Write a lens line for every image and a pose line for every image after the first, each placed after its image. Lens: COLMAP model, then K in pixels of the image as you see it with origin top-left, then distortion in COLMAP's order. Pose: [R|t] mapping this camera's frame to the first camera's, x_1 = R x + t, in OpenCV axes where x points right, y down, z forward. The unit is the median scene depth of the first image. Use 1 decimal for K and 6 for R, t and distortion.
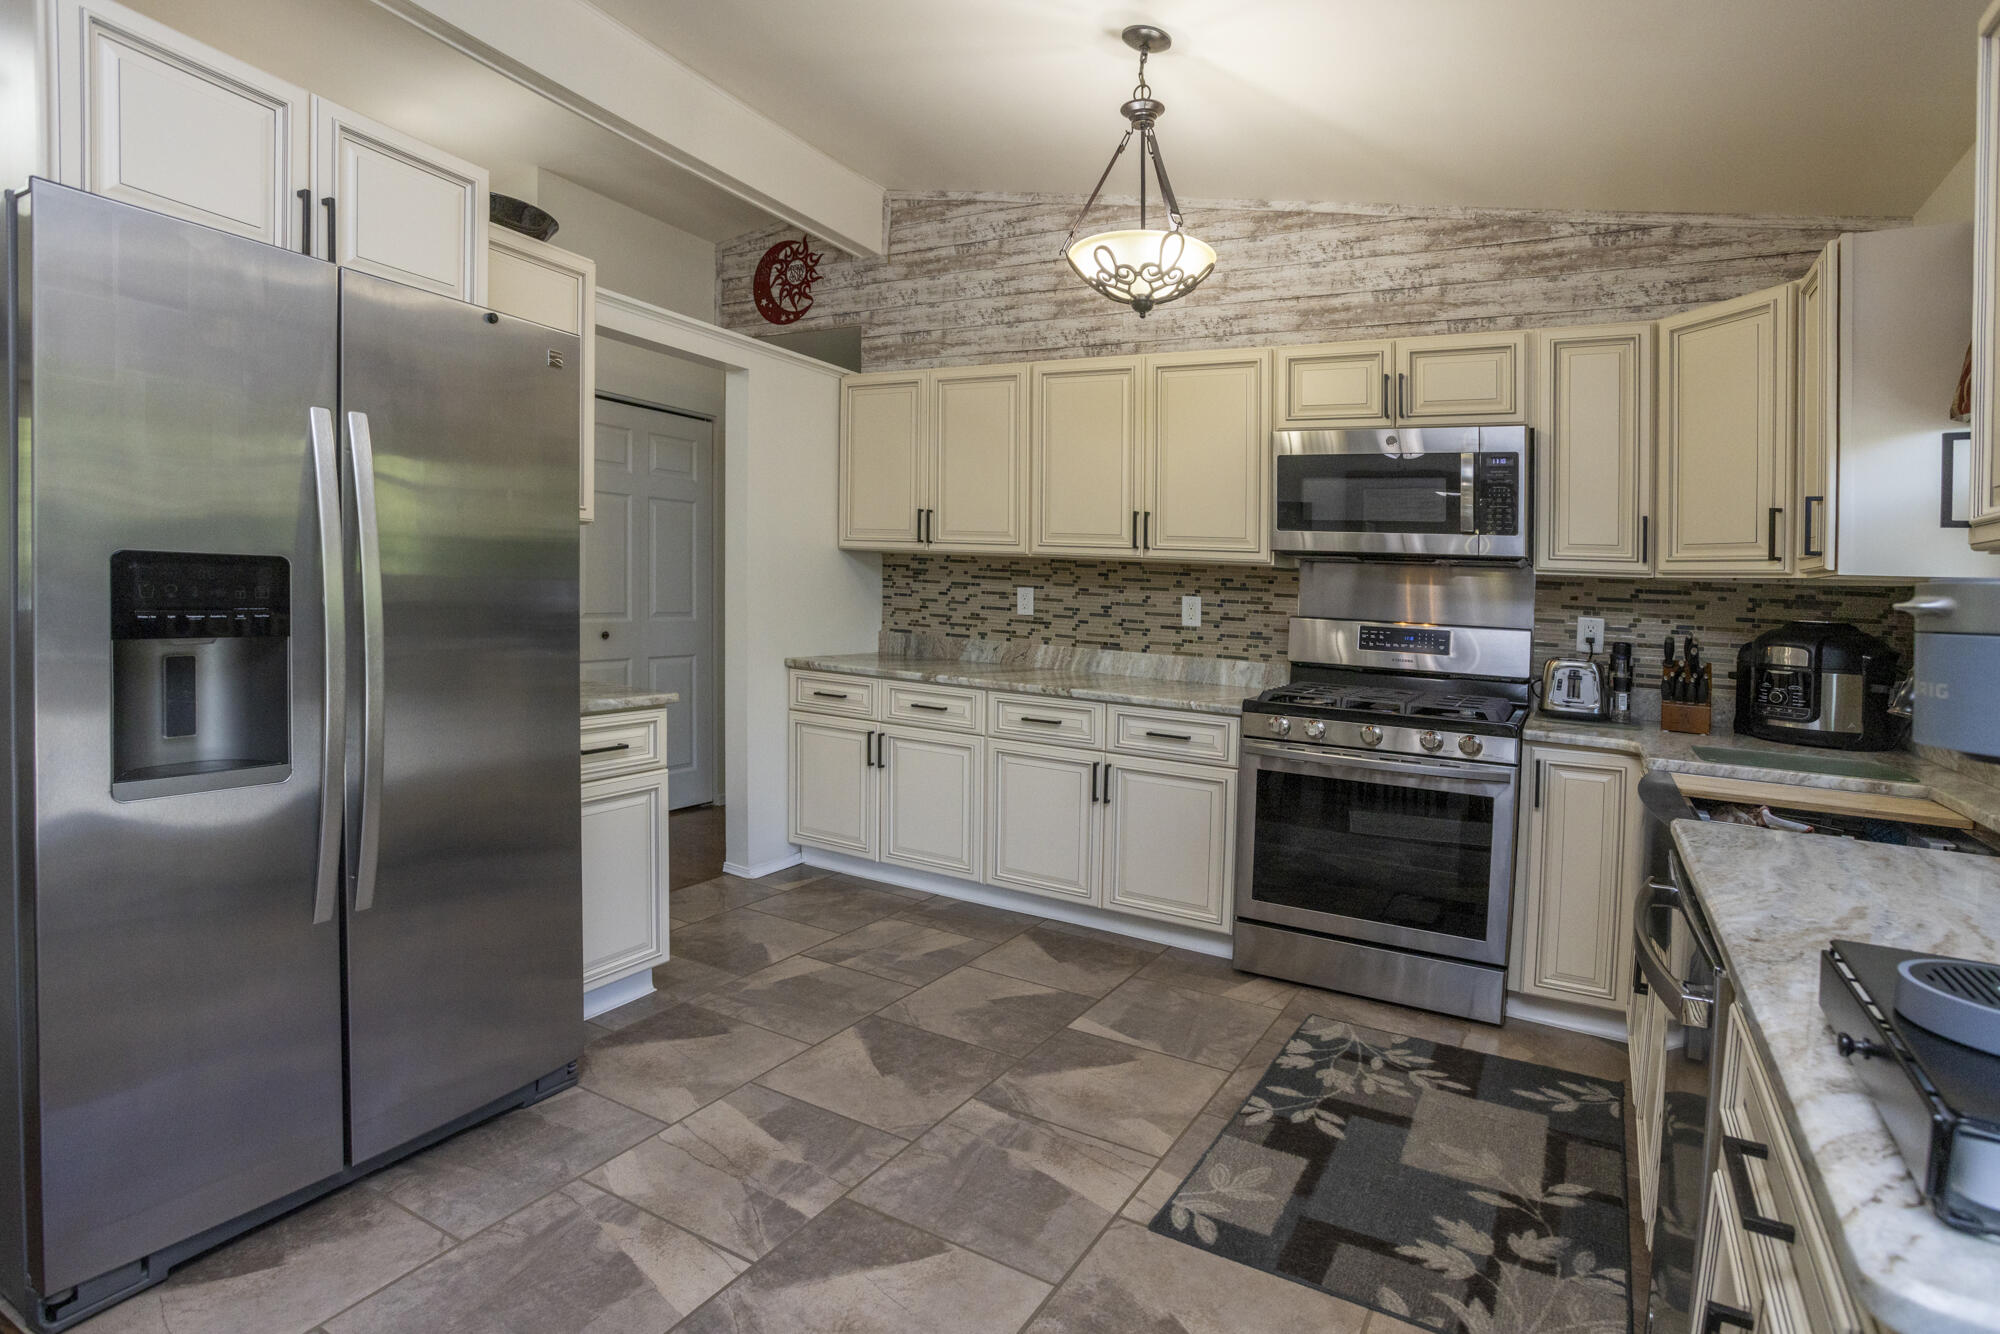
lens RADIAL K [[1006.8, 0, 1002.7], [0, 1006.8, 785.1], [0, 0, 1]] dist [-0.148324, 0.051193]
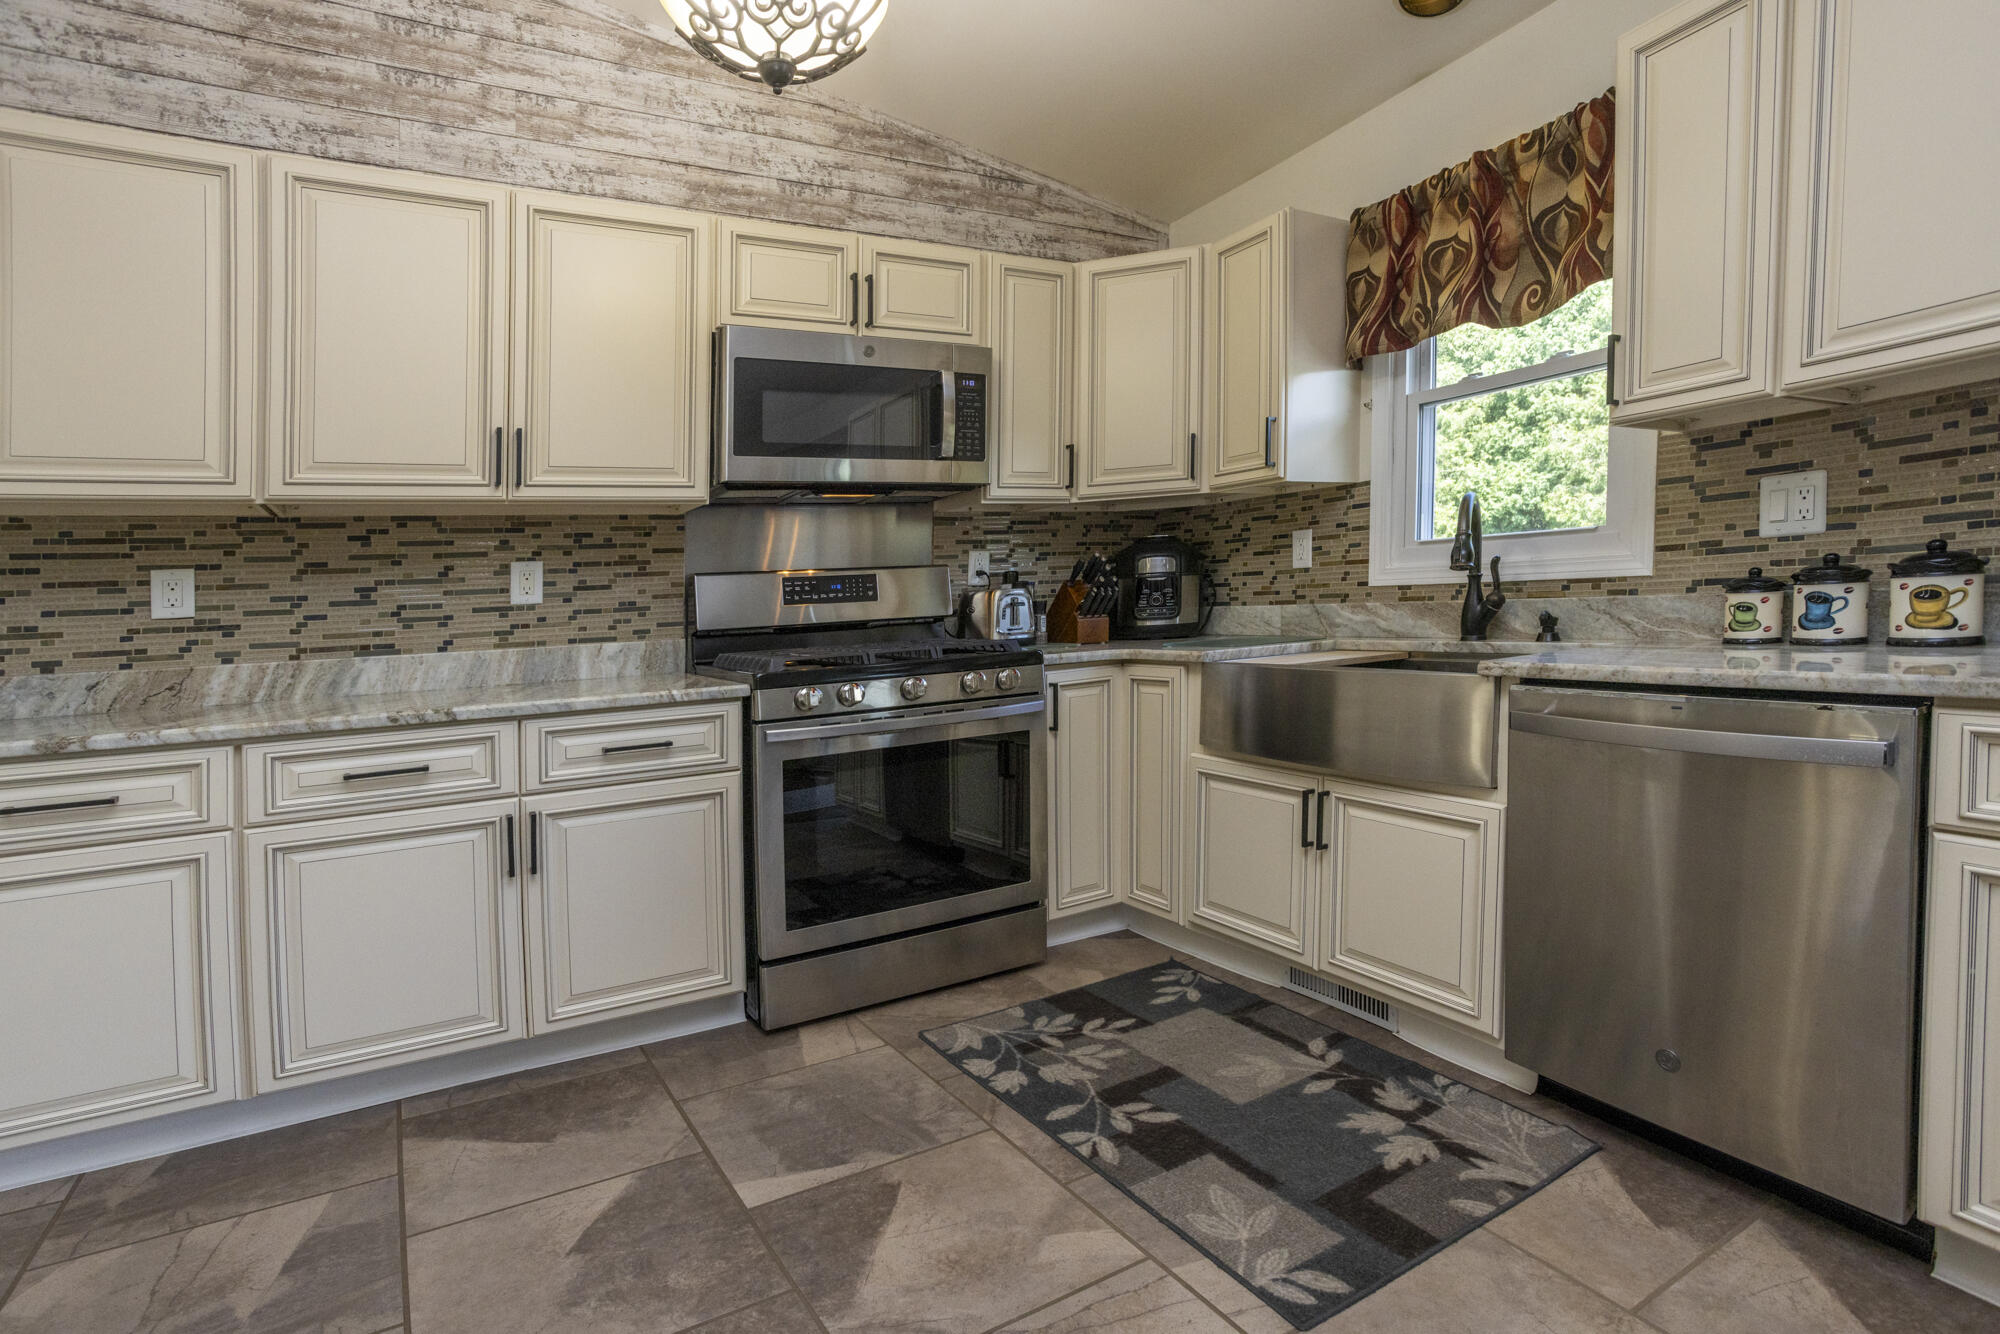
lens RADIAL K [[989.2, 0, 996.4], [0, 989.2, 706.5], [0, 0, 1]] dist [-0.099380, 0.045749]
pose [[0.469129, -0.147769, 0.870679, -0.330246], [0.225685, 0.973225, 0.043572, -0.054689], [-0.853806, 0.176058, 0.489918, 0.494276]]
